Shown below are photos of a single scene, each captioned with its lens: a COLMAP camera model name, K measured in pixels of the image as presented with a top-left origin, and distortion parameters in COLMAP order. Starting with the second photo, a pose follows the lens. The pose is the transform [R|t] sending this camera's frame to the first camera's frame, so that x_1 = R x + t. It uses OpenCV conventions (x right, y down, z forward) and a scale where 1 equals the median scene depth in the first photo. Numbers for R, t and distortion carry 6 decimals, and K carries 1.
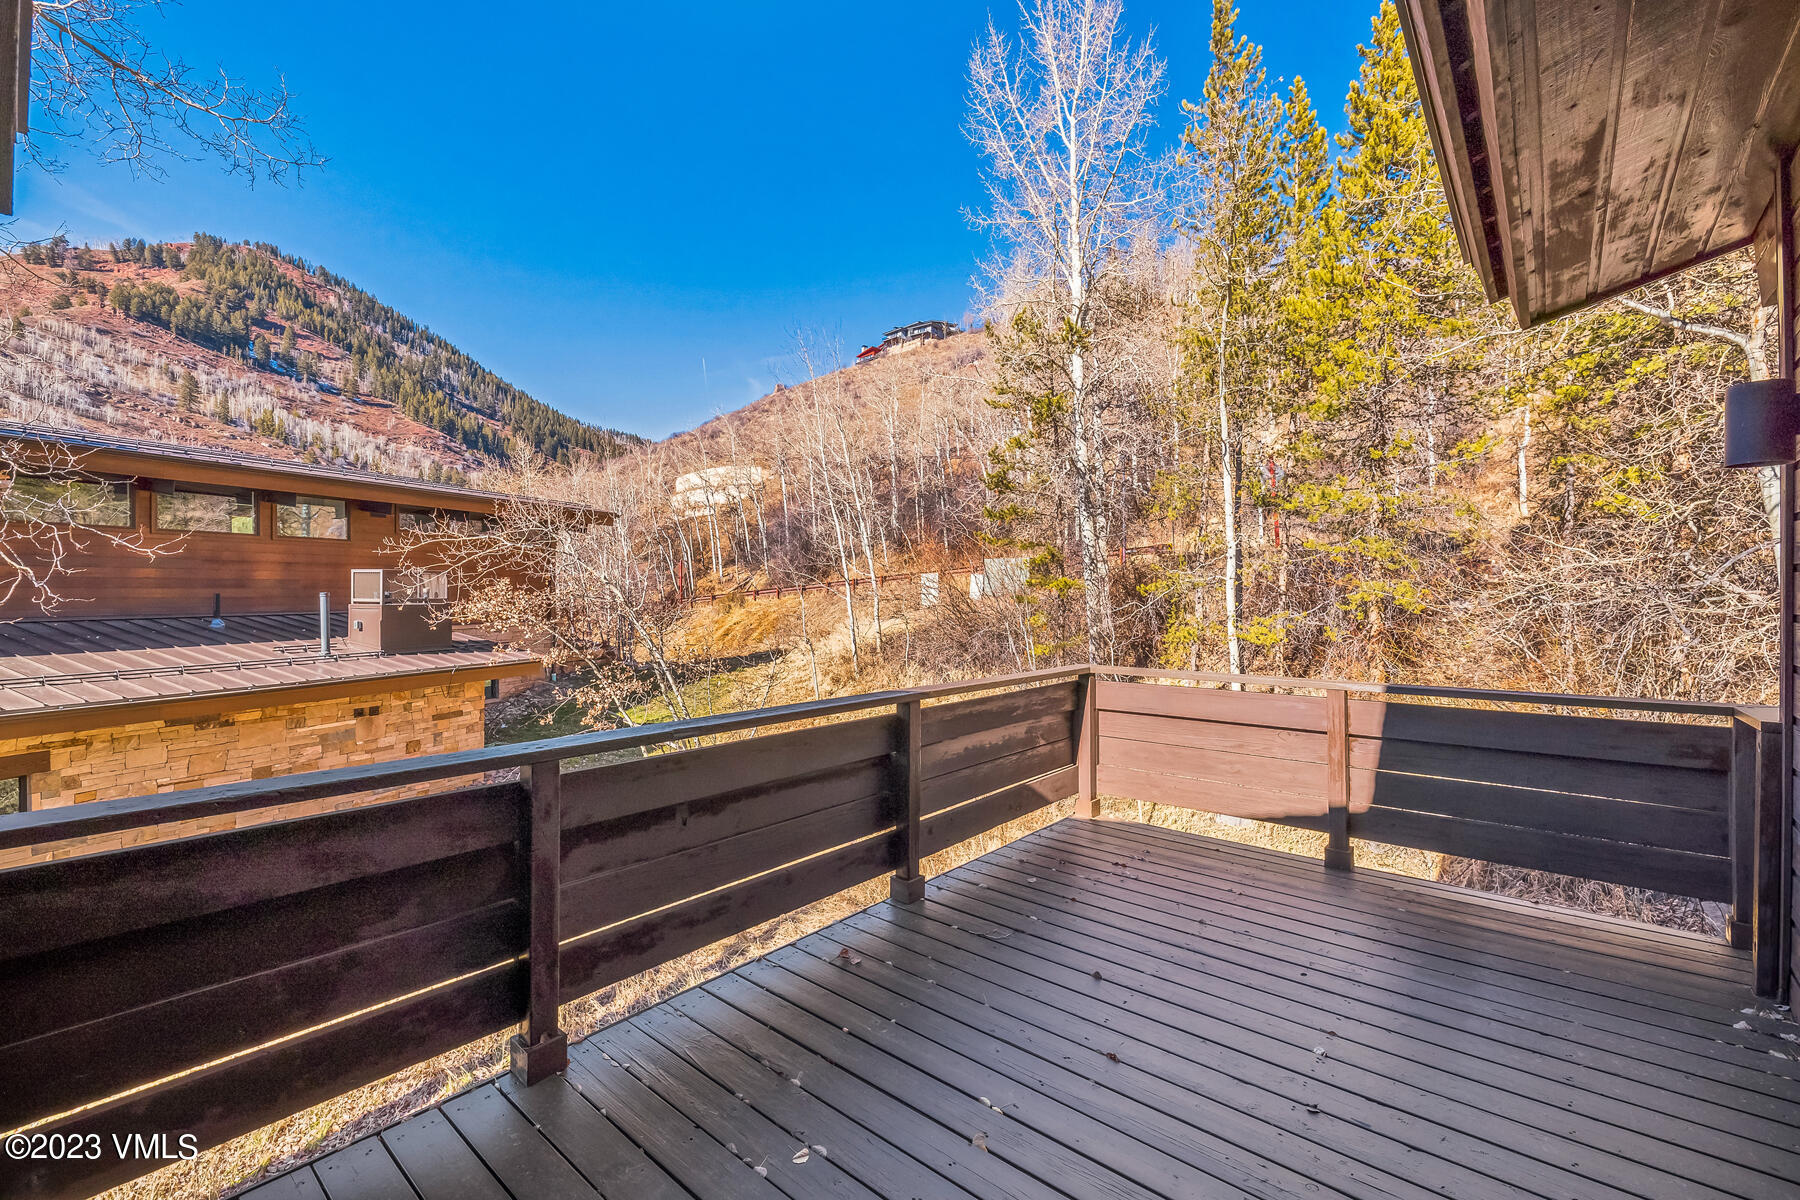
lens RADIAL K [[759.8, 0, 896.3], [0, 759.8, 605.7], [0, 0, 1]] dist [0.000139, -0.000210]
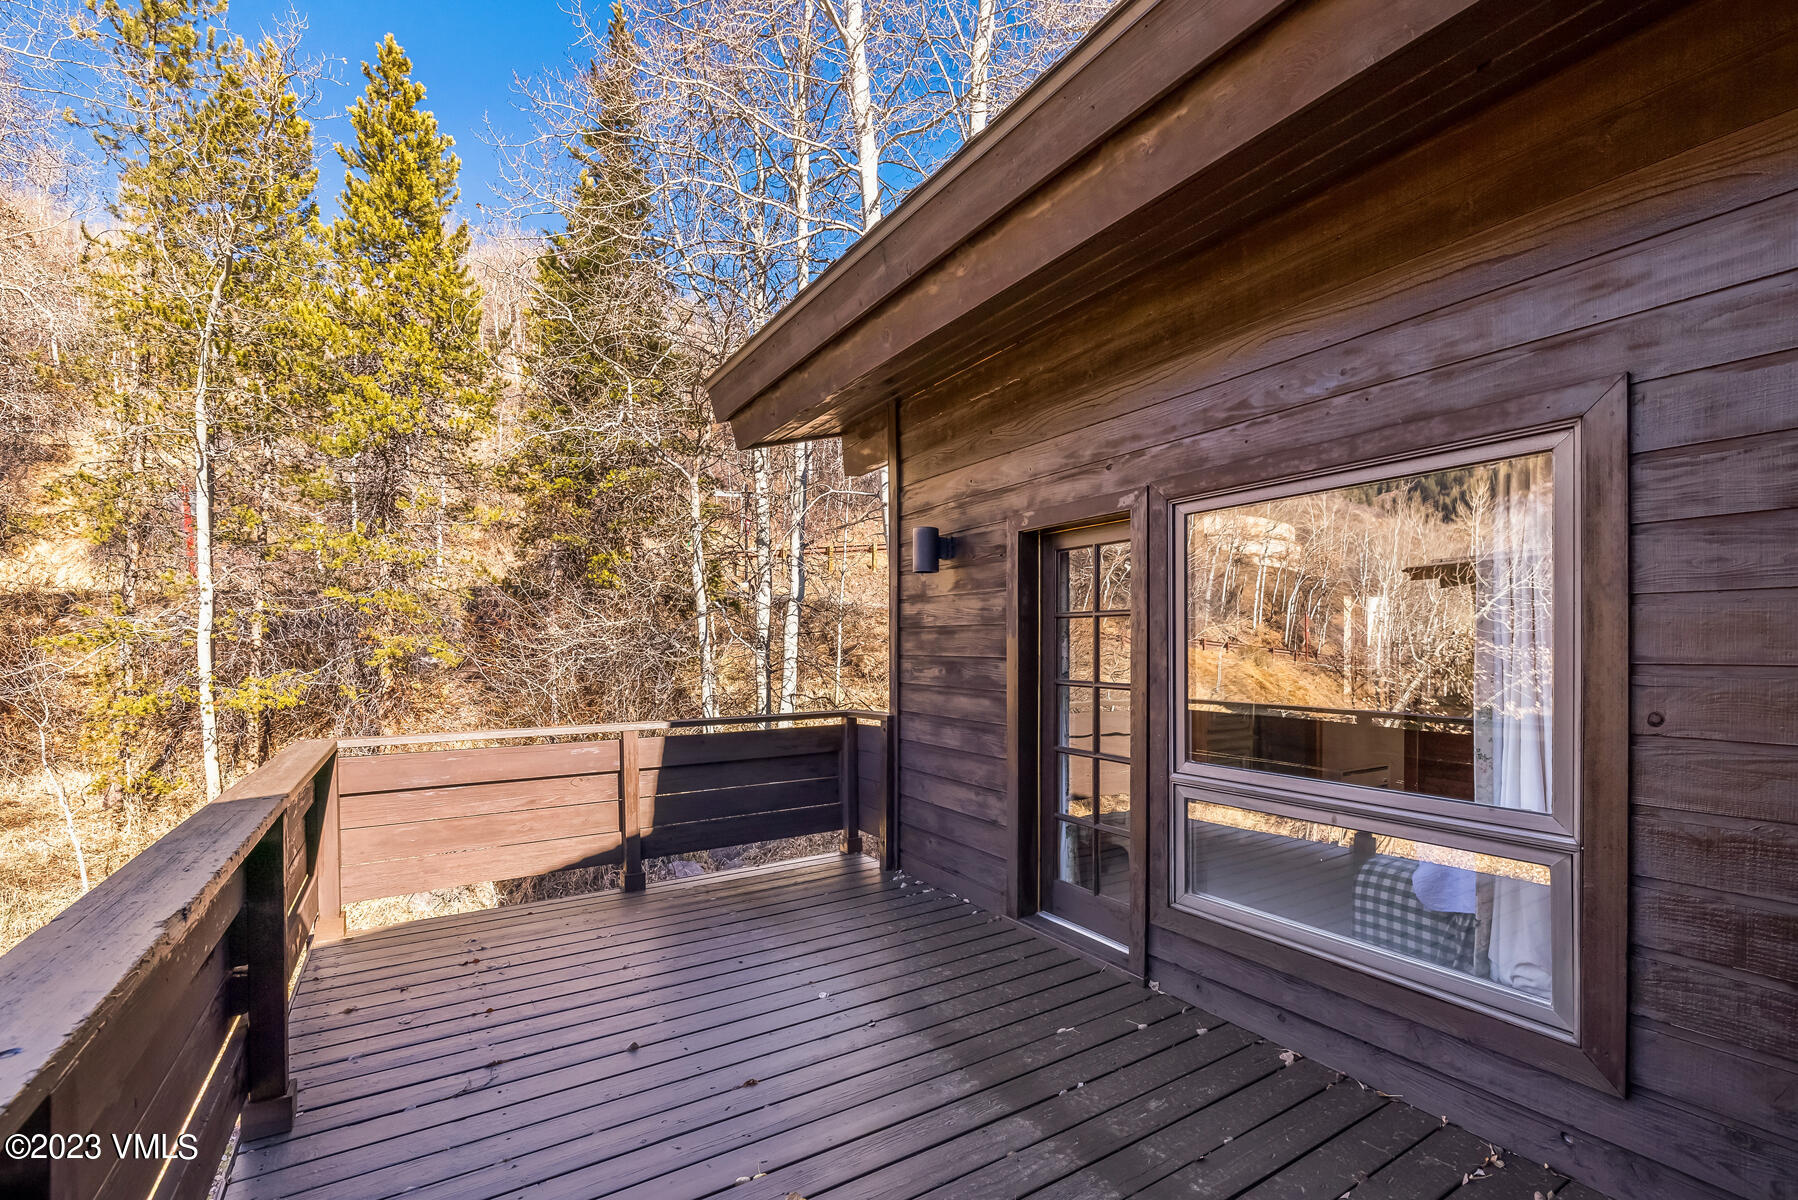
lens RADIAL K [[782.5, 0, 898.1], [0, 782.5, 662.2], [0, 0, 1]] dist [0.000736, 0.000027]
pose [[0.301790, -0.017568, 0.953212, -0.395574], [0.018858, 0.999745, 0.012455, 0.003328], [-0.953188, 0.014217, 0.302044, 0.278571]]
